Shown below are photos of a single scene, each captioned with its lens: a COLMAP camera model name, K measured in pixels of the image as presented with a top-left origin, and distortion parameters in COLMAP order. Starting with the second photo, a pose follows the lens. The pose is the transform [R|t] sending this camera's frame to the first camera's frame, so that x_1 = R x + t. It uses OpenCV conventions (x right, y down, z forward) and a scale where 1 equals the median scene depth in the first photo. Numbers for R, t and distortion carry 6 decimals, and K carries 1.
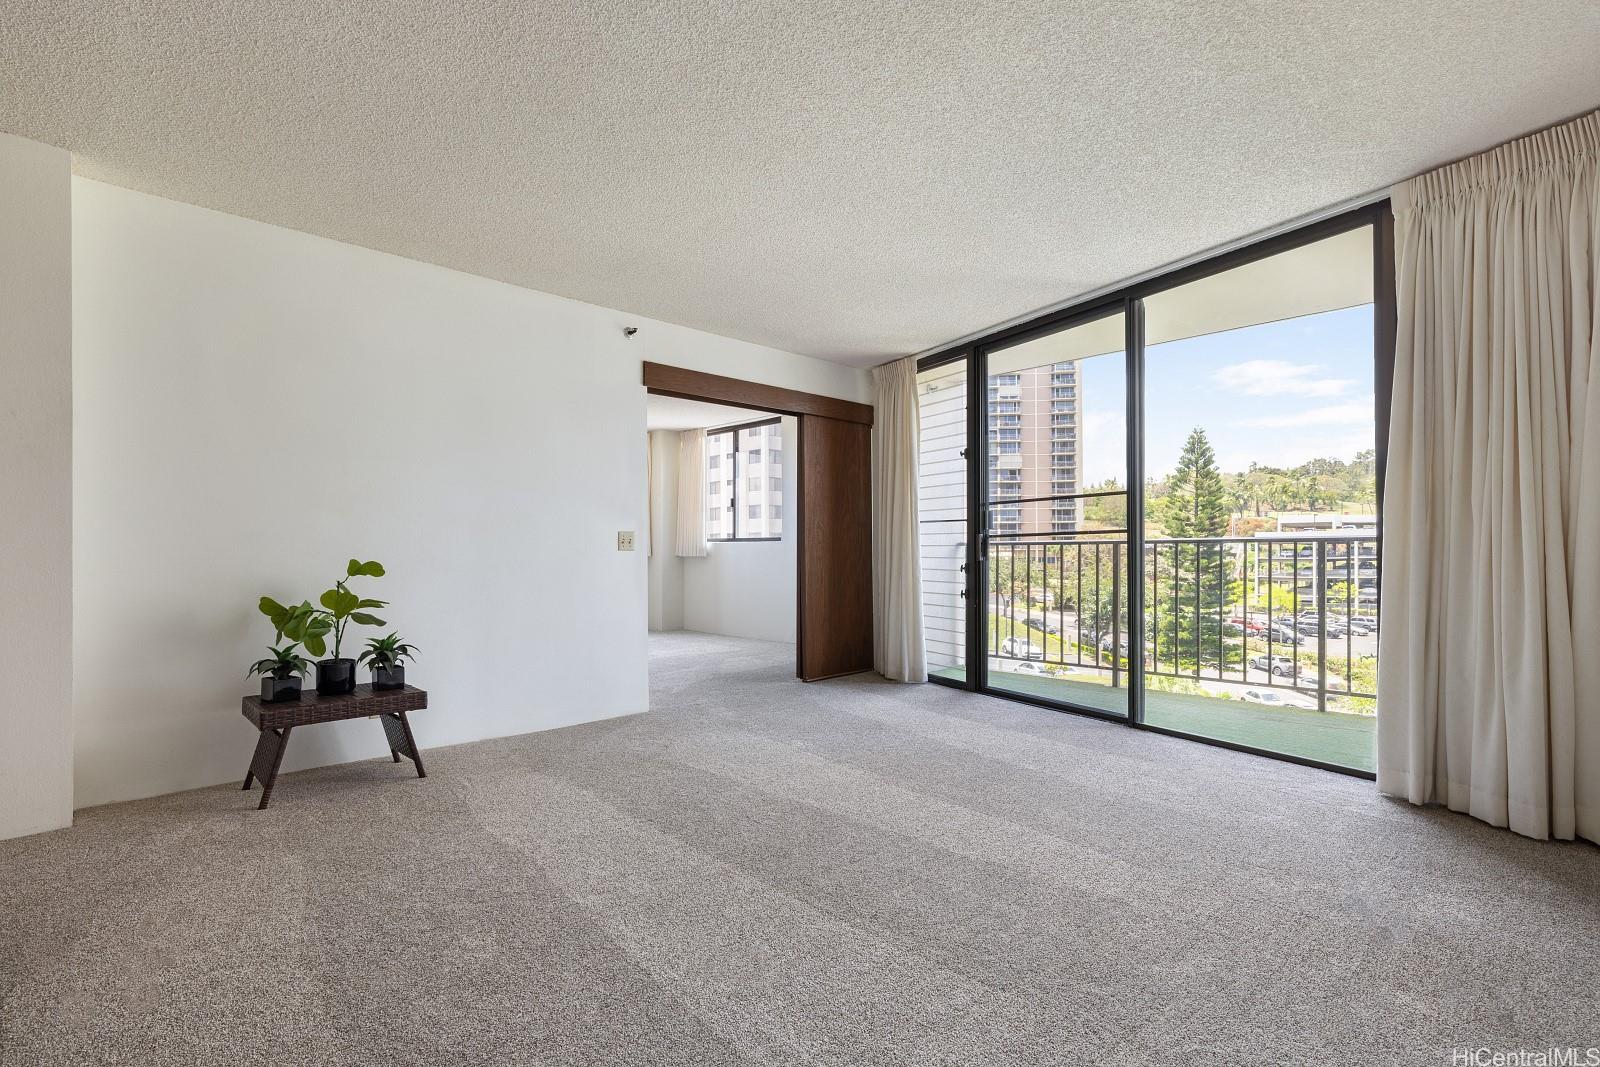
lens RADIAL K [[757.7, 0, 805.9], [0, 757.7, 542.5], [0, 0, 1]] dist [-0.005053, 0.000051]
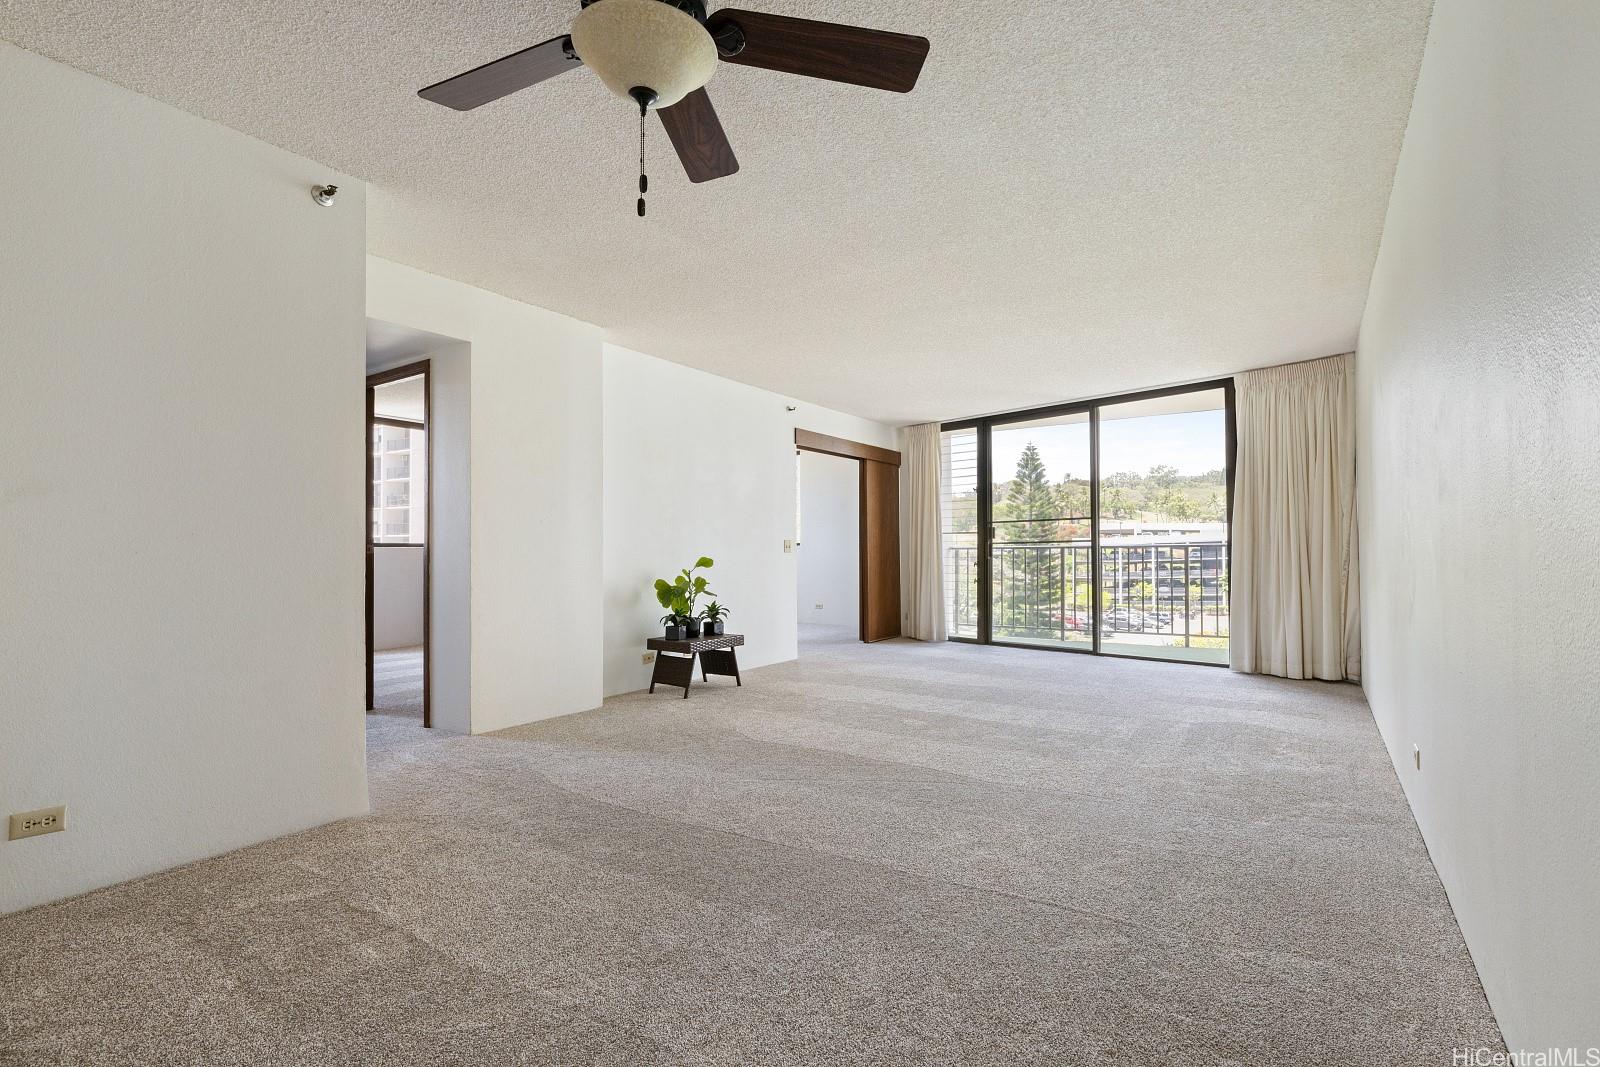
lens RADIAL K [[778.8, 0, 800.0], [0, 778.8, 533.5], [0, 0, 1]] dist [-0.000283, -0.000016]
pose [[0.977723, 0.003698, 0.209866, -0.460552], [0.000019, 0.999843, -0.017706, 0.000166], [-0.209898, 0.017316, 0.977570, -0.457356]]
